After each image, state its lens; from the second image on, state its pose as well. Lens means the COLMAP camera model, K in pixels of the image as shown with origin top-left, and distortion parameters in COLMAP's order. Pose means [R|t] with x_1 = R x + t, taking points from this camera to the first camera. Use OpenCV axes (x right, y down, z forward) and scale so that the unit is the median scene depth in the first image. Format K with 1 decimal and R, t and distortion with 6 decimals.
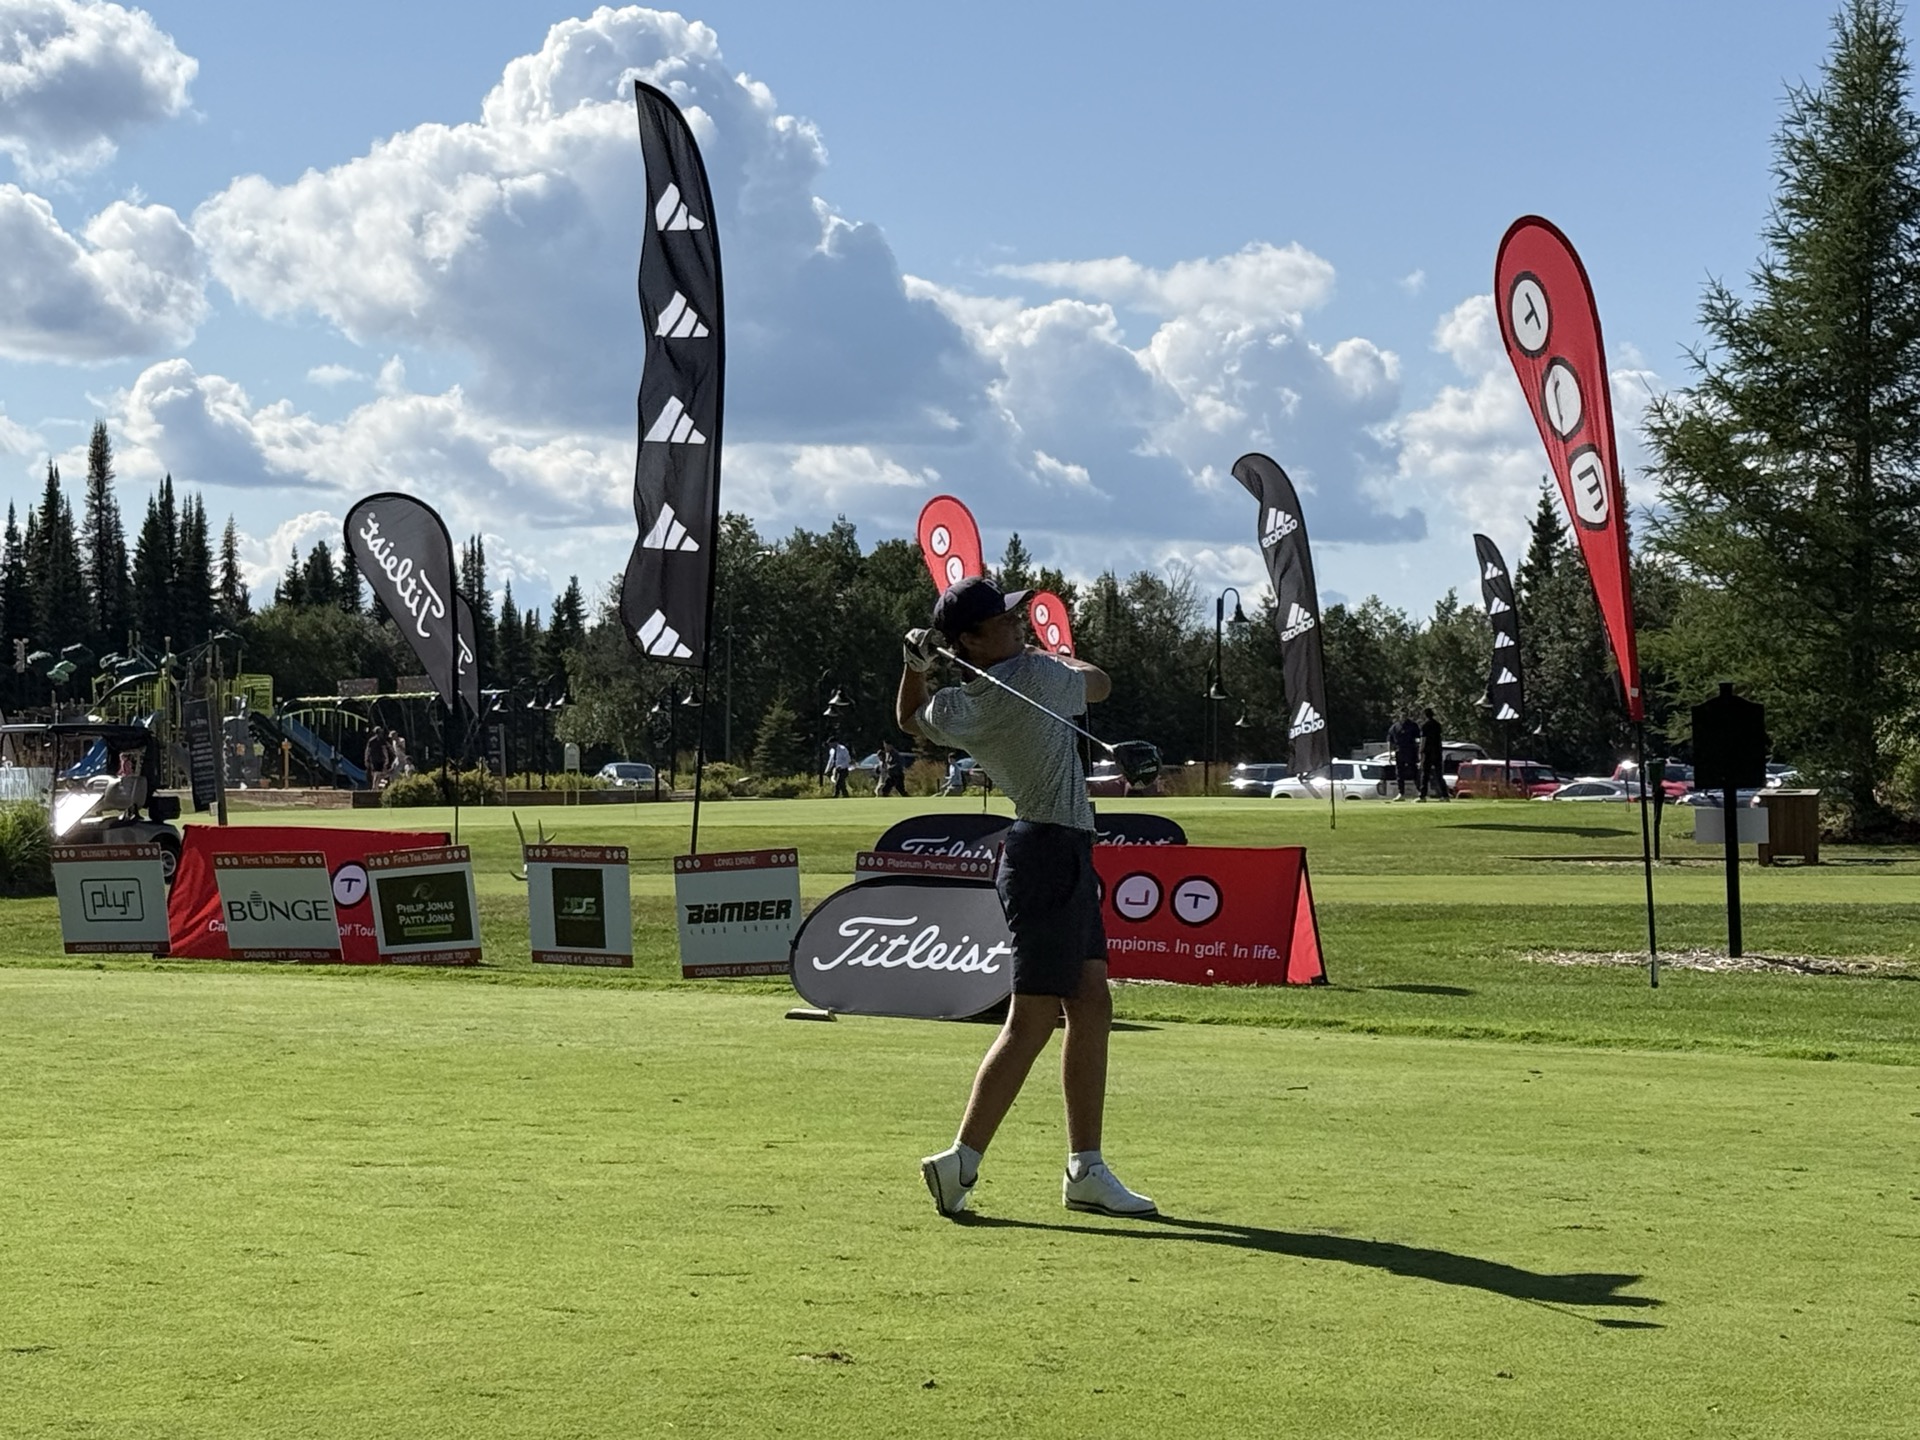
lens RADIAL K [[4277.1, 0, 965.2], [0, 4277.1, 735.5], [0, 0, 1]] dist [0.115748, 0.000000]
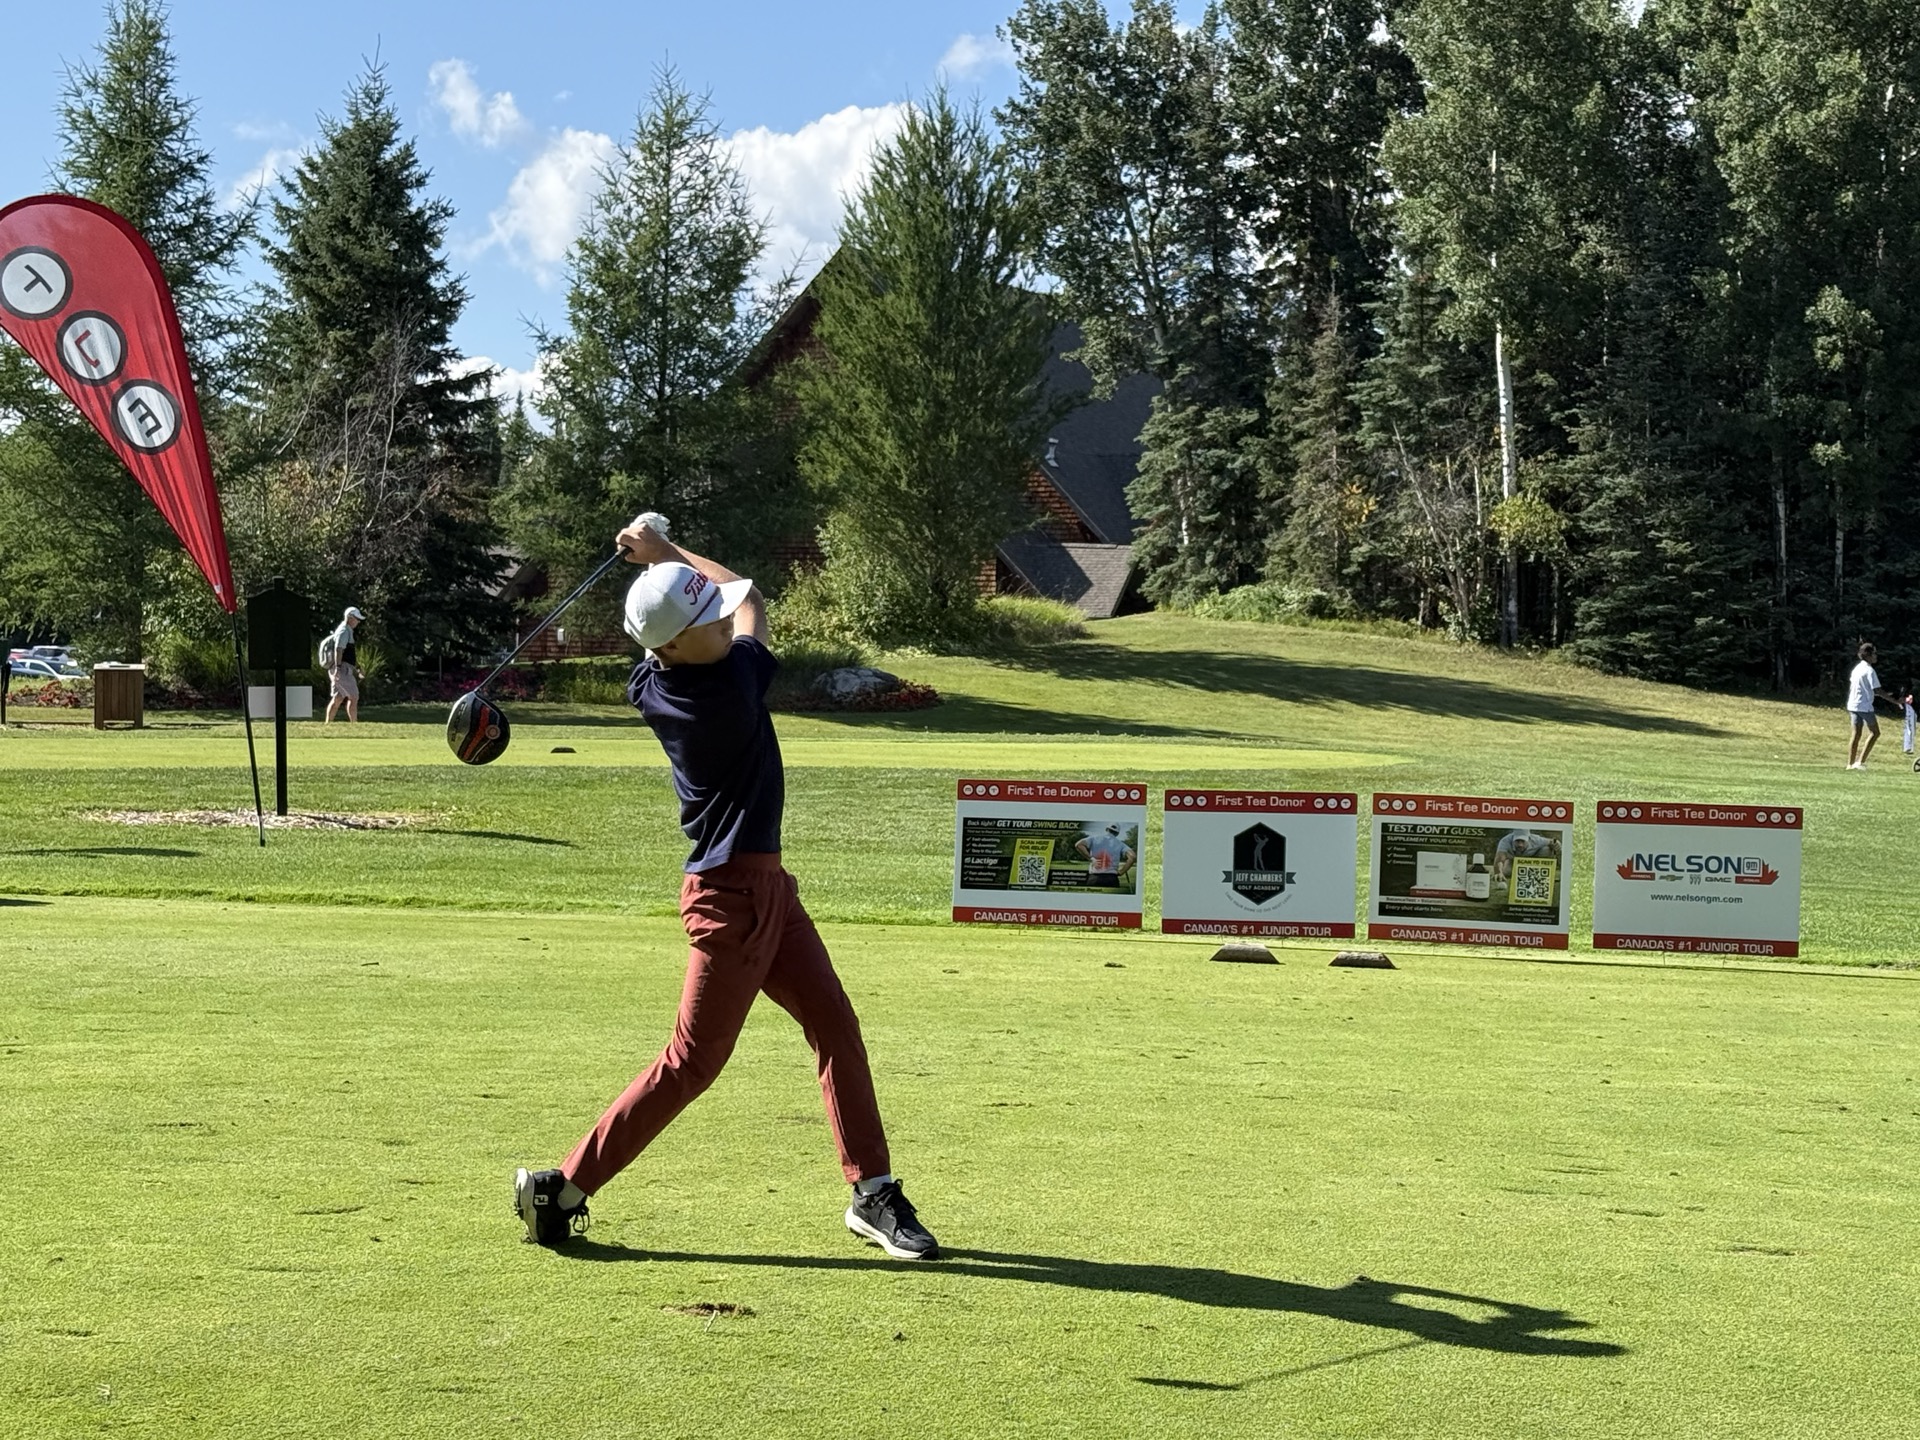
lens RADIAL K [[3447.5, 0, 945.6], [0, 3447.5, 693.1], [0, 0, 1]] dist [0.153161, 0.000000]
pose [[0.877137, 0.009065, 0.480154, -0.053135], [-0.019830, 0.999653, 0.017351, -0.000429], [-0.479830, -0.024741, 0.877012, 0.046684]]
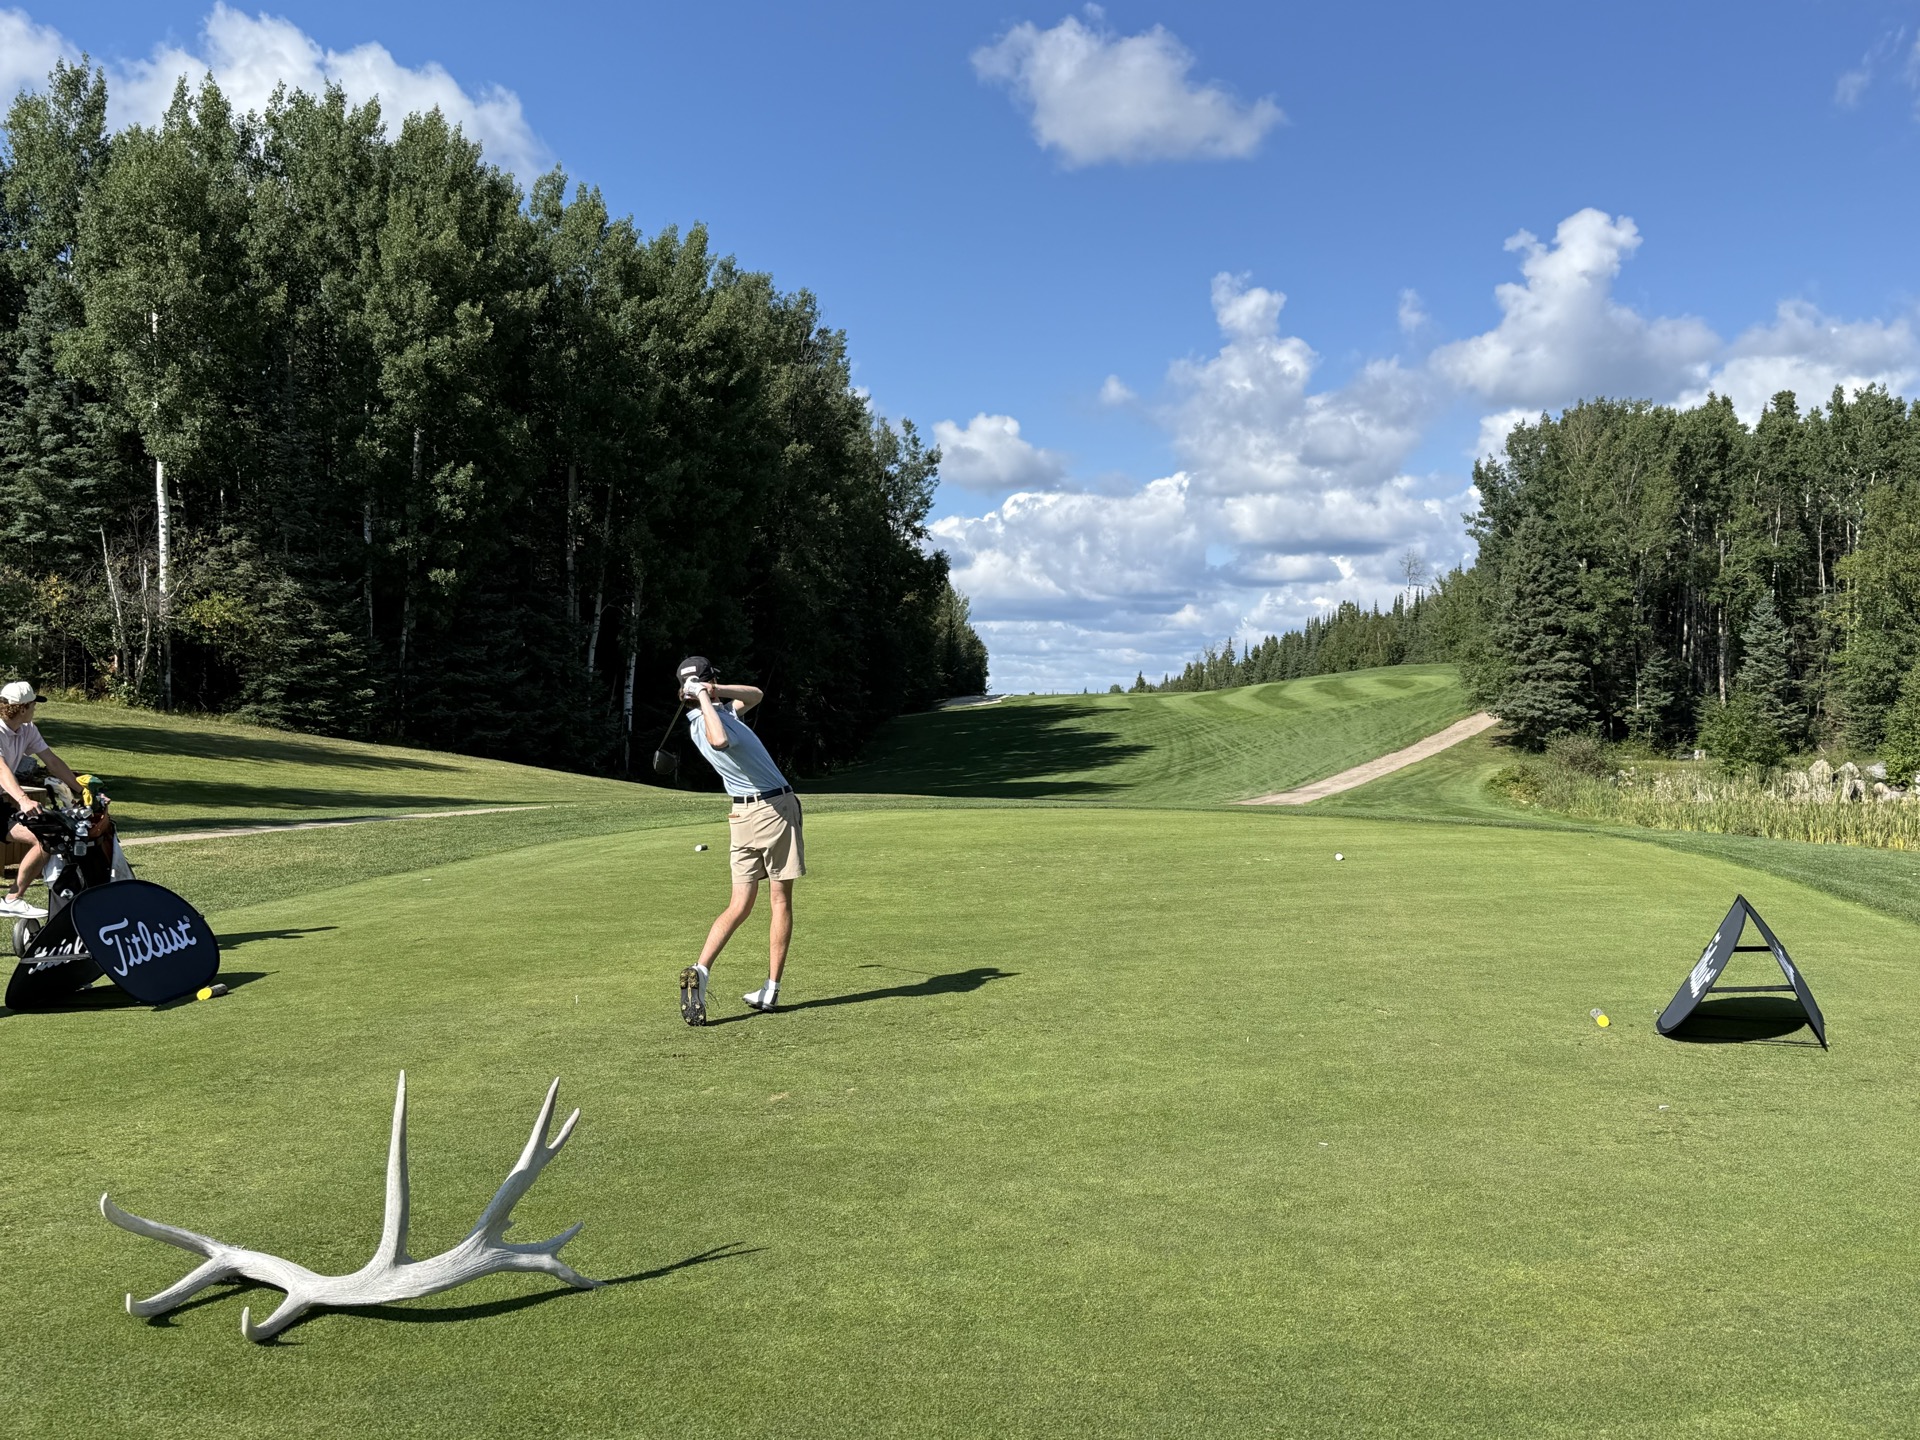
lens RADIAL K [[1877.6, 0, 942.6], [0, 1877.6, 731.9], [0, 0, 1]] dist [0.085954, 0.000000]
pose [[-0.071049, -0.013426, 0.997382, -0.159079], [-0.010569, 0.999863, 0.012707, -0.004633], [-0.997417, -0.009638, -0.071181, 0.716579]]
